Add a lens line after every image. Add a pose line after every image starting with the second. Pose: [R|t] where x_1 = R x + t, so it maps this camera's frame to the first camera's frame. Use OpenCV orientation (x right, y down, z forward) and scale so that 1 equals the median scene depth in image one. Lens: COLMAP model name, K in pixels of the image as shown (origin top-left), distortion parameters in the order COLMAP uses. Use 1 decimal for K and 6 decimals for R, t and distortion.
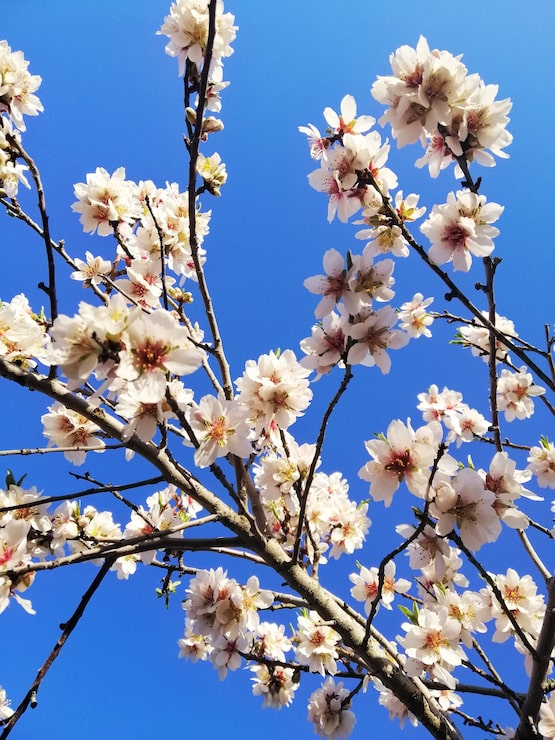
lens RADIAL K [[554.0, 0, 275.3], [0, 554.0, 370.3], [0, 0, 1]] dist [0.025070, -0.039257]
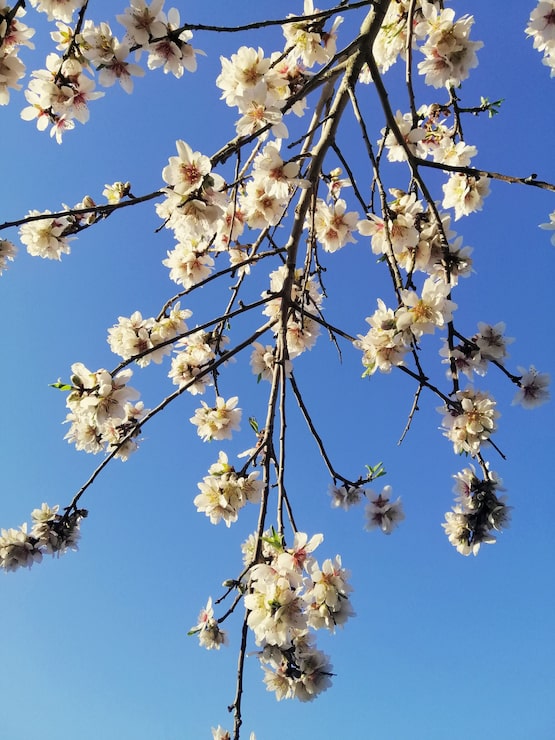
lens RADIAL K [[554.0, 0, 277.1], [0, 554.0, 372.4], [0, 0, 1]] dist [0.025070, -0.039257]
pose [[-0.371458, -0.855319, -0.361176, -0.152529], [0.911330, -0.261530, -0.317932, 0.375716], [0.177475, -0.447248, 0.876625, -0.417048]]
